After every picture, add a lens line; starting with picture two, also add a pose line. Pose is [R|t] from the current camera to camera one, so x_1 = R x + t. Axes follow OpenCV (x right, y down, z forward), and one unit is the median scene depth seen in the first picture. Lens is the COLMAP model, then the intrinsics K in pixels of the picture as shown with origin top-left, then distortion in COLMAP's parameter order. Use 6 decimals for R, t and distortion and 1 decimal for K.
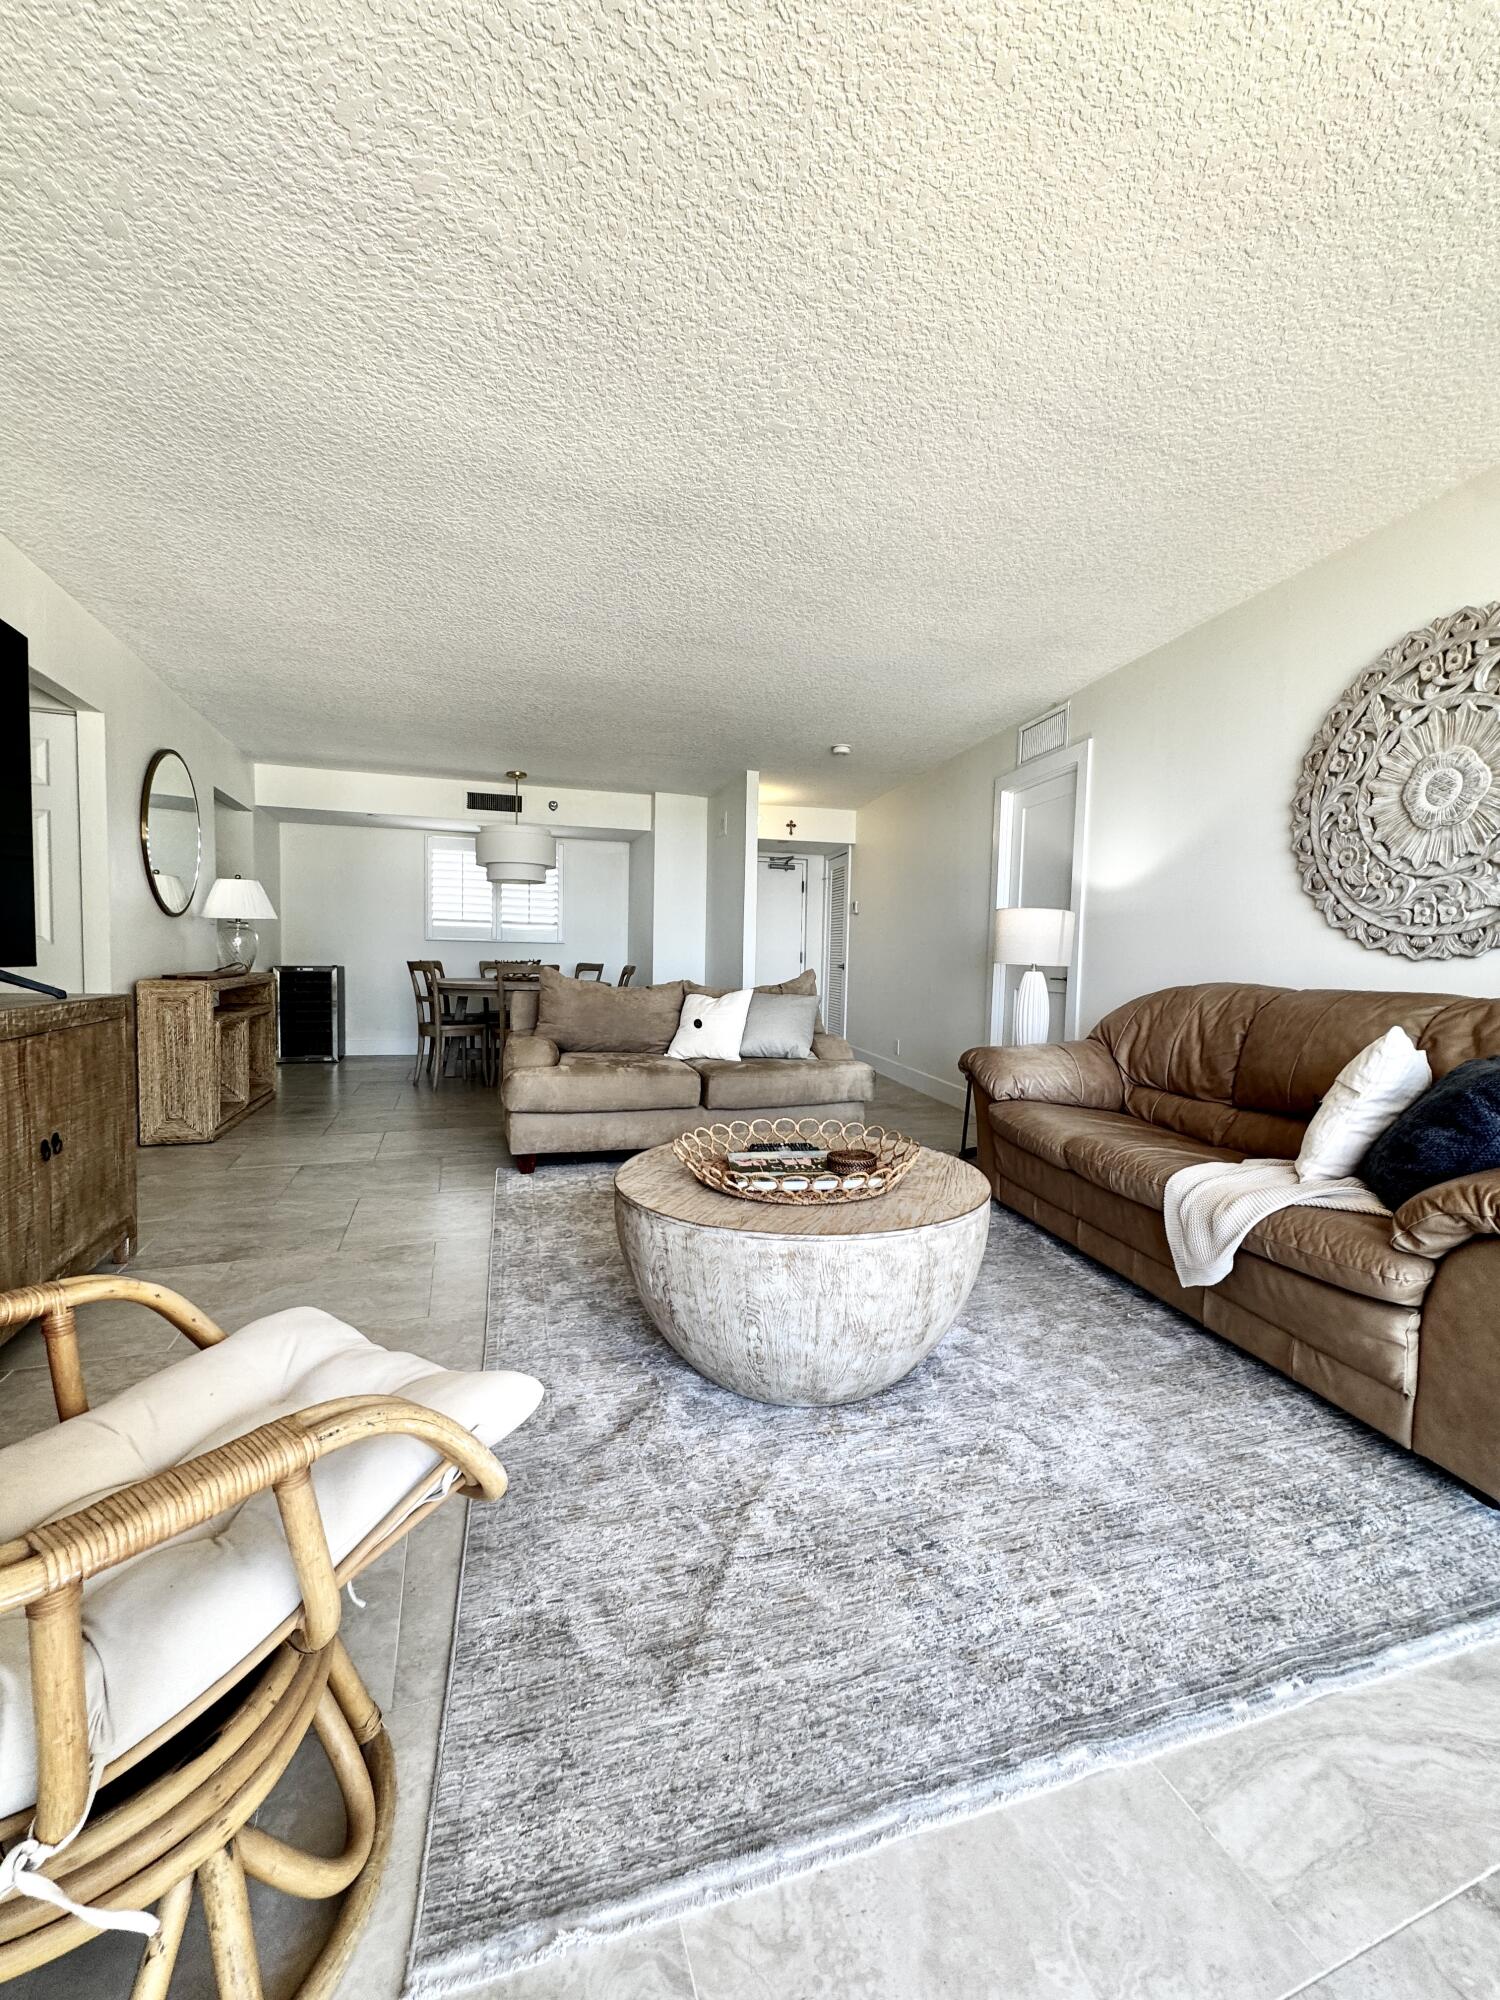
lens RADIAL K [[802.9, 0, 750.0], [0, 802.9, 1000.0], [0, 0, 1]] dist [-0.000487, 0.000515]
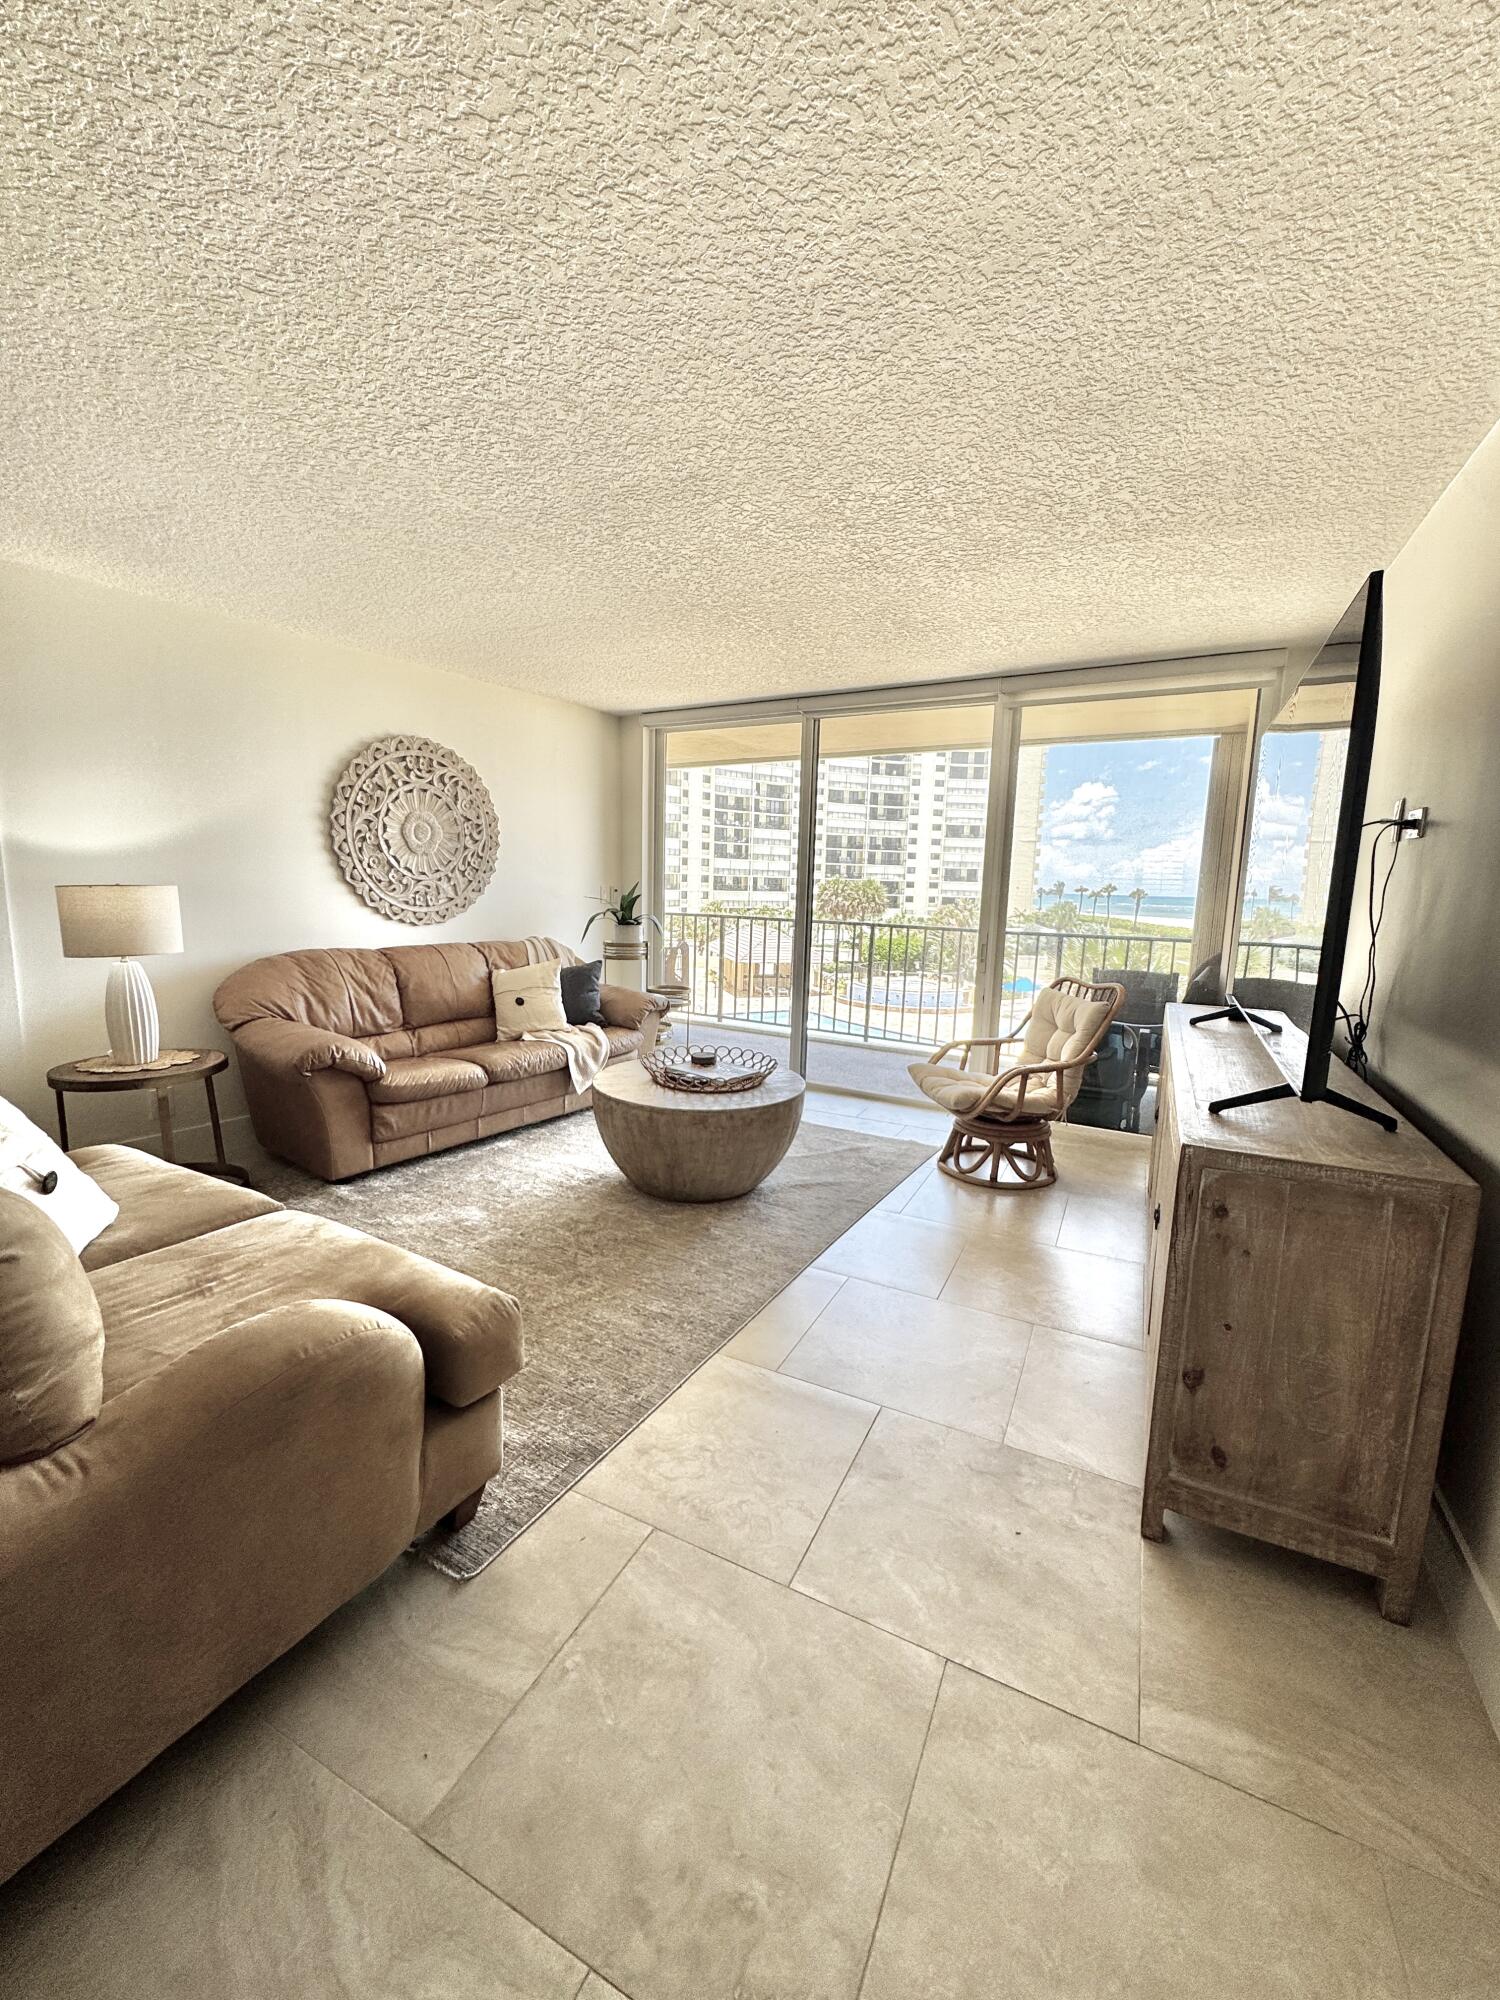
lens RADIAL K [[802.9, 0, 750.0], [0, 802.9, 1000.0], [0, 0, 1]] dist [-0.000487, 0.000515]
pose [[-0.686981, -0.142046, 0.712657, -0.944174], [0.002833, 0.980178, 0.198100, -0.227887], [-0.726670, 0.138110, -0.672961, 1.597317]]
